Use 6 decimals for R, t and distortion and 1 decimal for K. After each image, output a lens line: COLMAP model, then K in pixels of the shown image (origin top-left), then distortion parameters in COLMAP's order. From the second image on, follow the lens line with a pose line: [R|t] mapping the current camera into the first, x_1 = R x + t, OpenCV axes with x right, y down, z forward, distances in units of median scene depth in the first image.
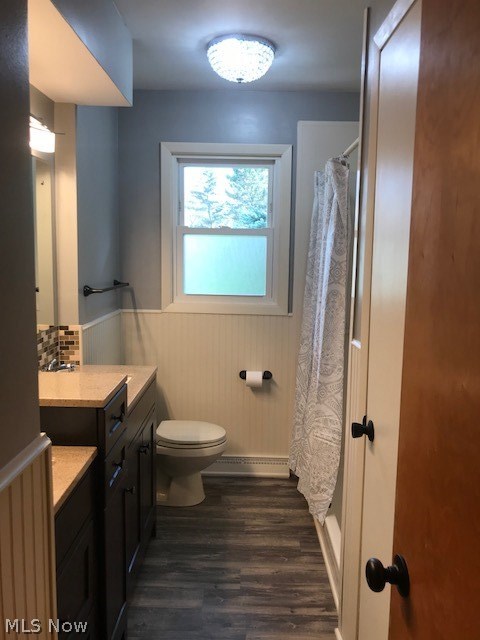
lens RADIAL K [[522.1, 0, 239.7], [0, 522.1, 319.9], [0, 0, 1]] dist [0.010700, -0.028973]
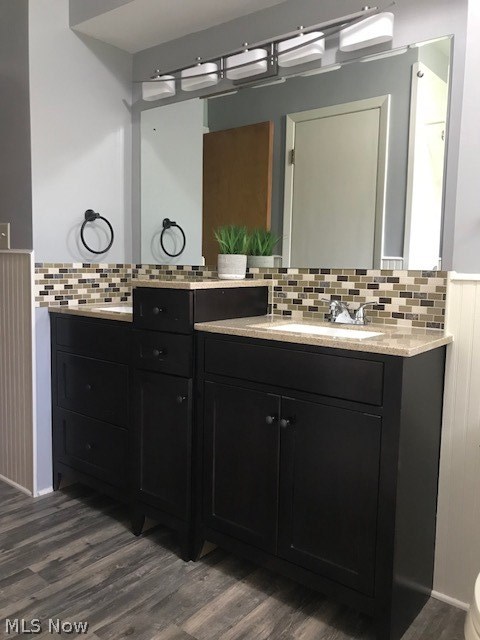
lens RADIAL K [[522.1, 0, 239.9], [0, 522.1, 319.3], [0, 0, 1]] dist [0.010700, -0.028973]
pose [[-0.618938, 0.043967, -0.784208, 0.435922], [-0.131619, 0.978508, 0.158741, -0.001936], [0.774333, 0.201467, -0.599849, 1.426622]]
